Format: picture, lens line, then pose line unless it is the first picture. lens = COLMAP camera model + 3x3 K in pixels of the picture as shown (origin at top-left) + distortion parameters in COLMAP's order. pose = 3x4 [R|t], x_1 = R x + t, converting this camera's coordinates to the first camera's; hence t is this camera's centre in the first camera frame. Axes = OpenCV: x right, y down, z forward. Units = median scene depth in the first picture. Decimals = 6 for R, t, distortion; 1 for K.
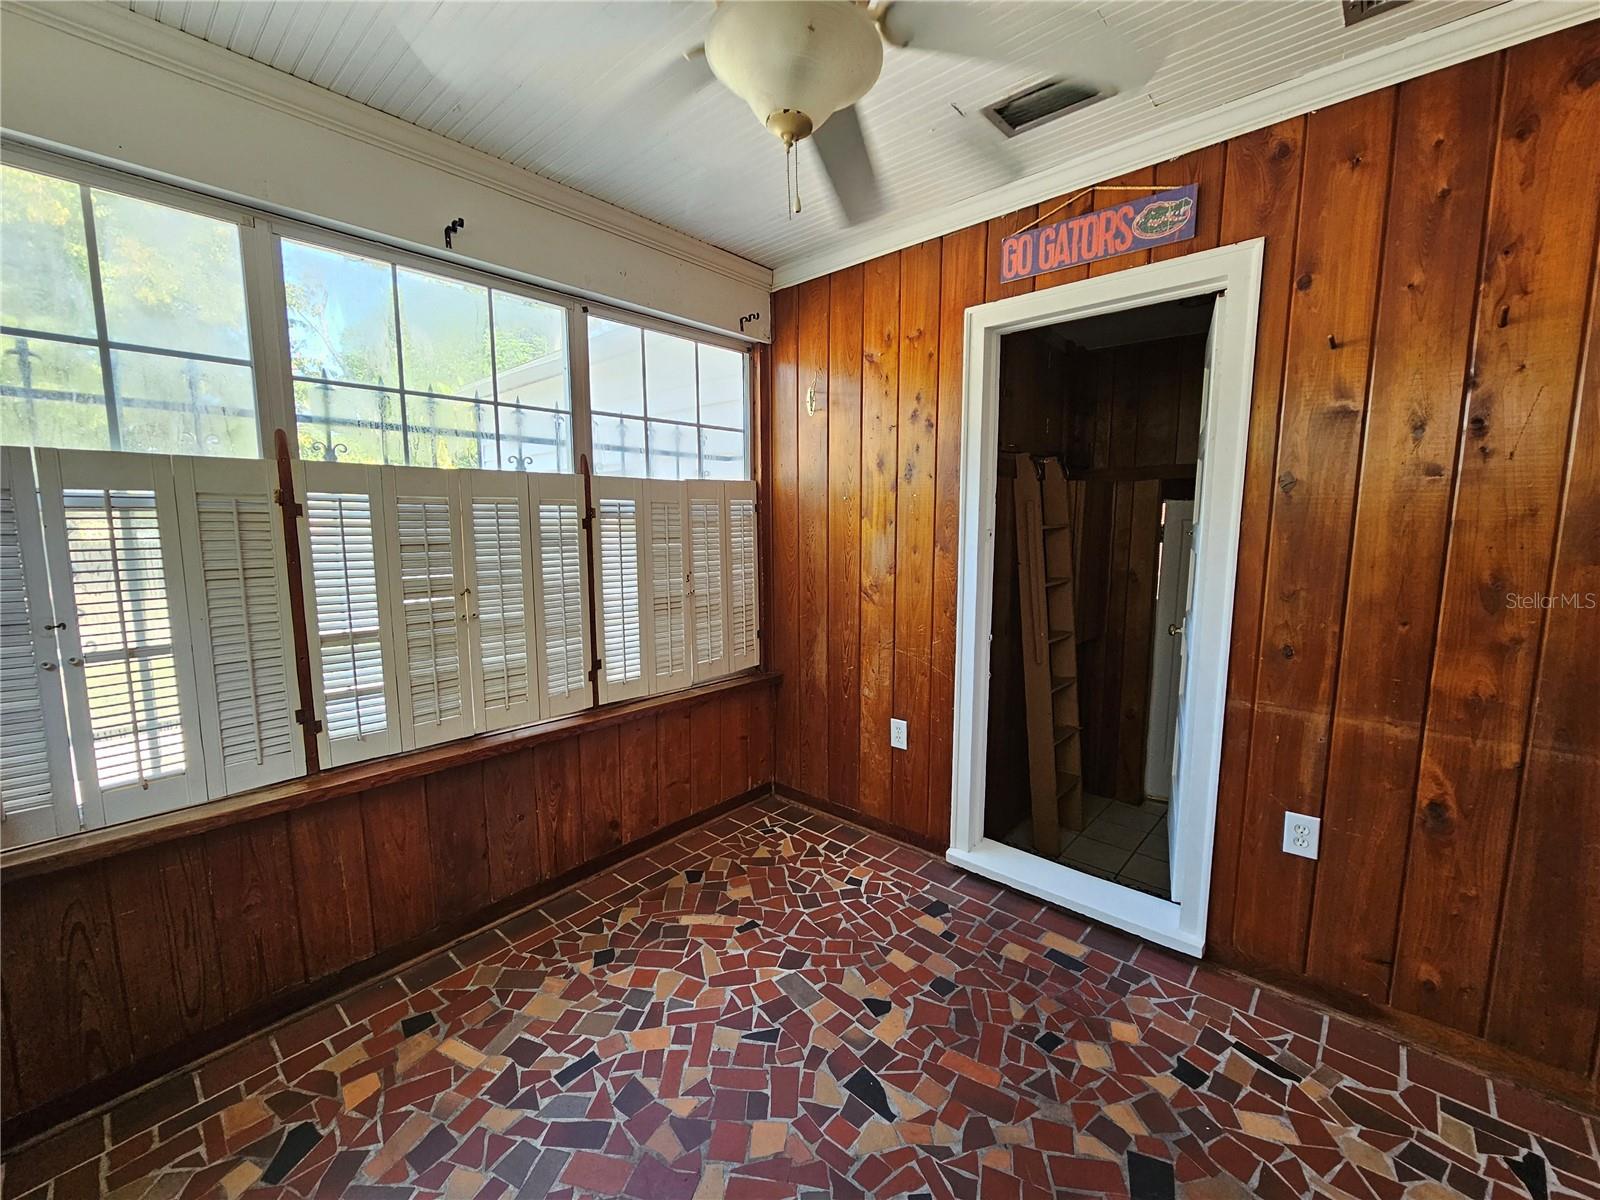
lens RADIAL K [[654.7, 0, 794.6], [0, 654.7, 609.3], [0, 0, 1]] dist [-0.000140, -0.000033]
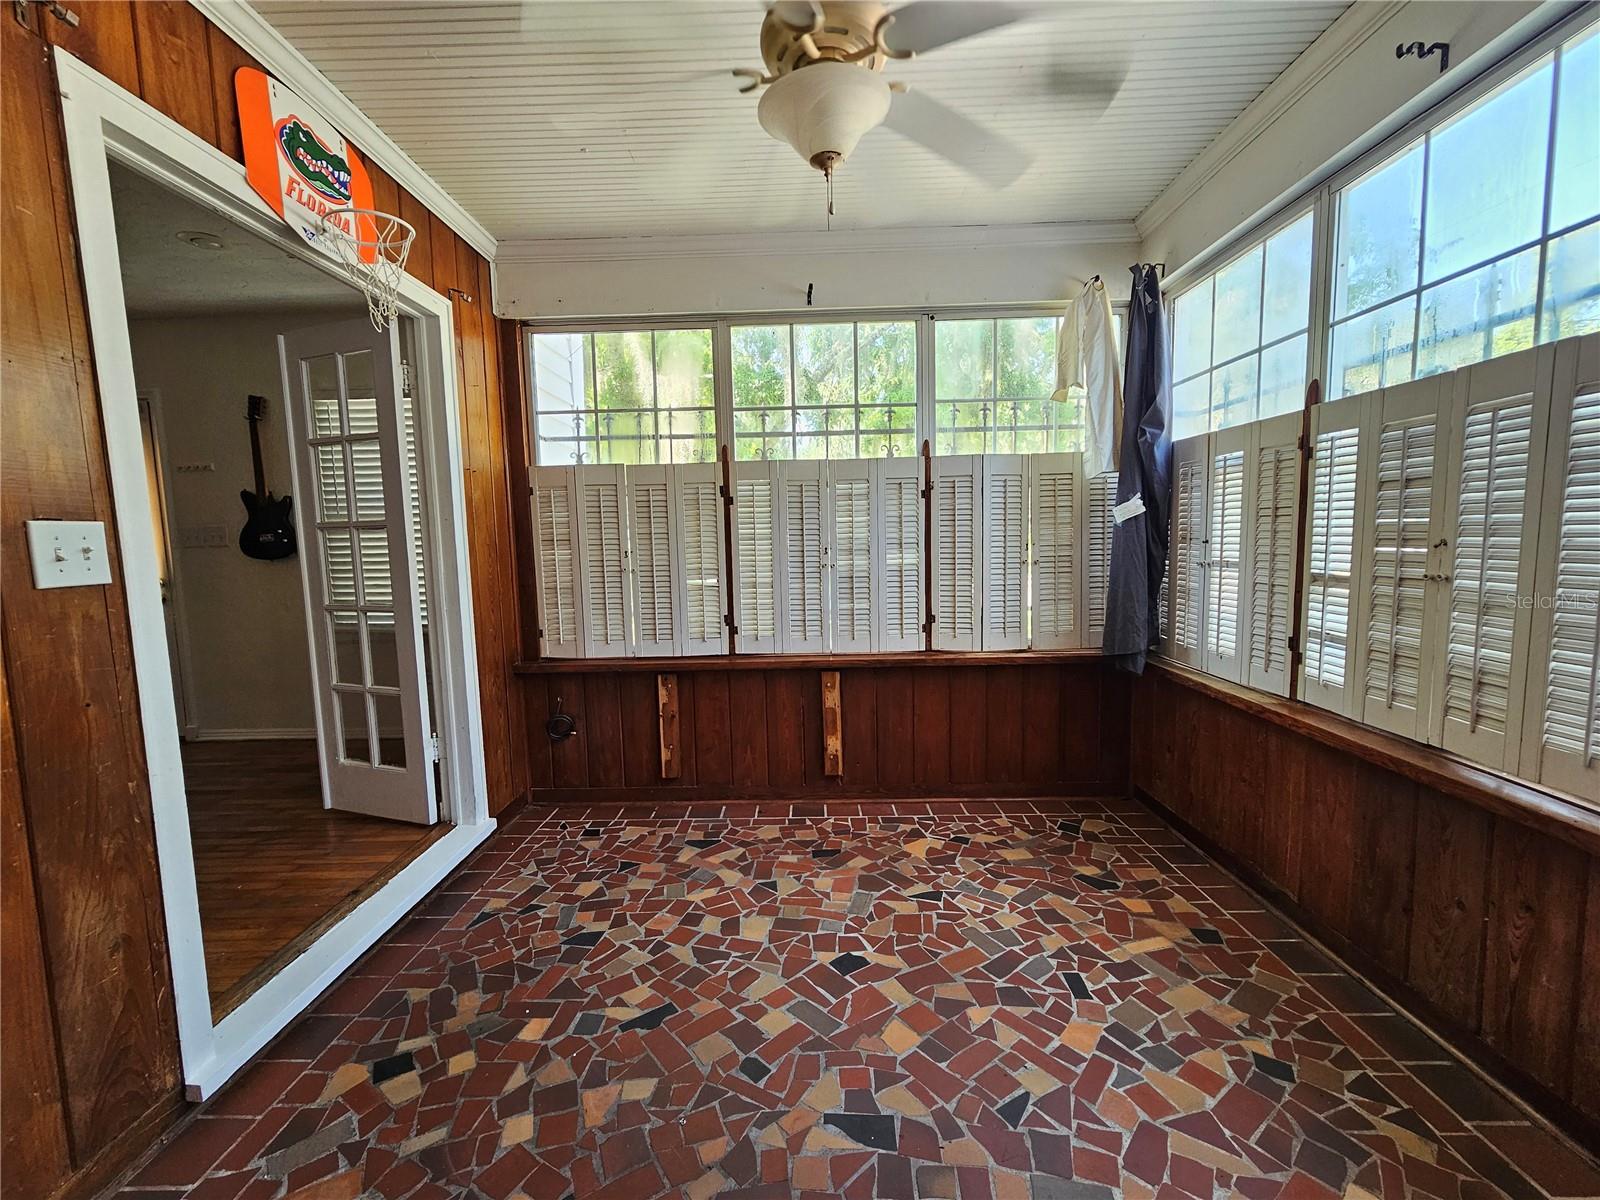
lens RADIAL K [[654.7, 0, 795.7], [0, 654.7, 605.6], [0, 0, 1]] dist [-0.000140, -0.000033]
pose [[-0.757222, 0.086792, -0.647365, 0.604052], [-0.064569, 0.976330, 0.206423, -0.074946], [0.649958, 0.198107, -0.733695, 1.289730]]
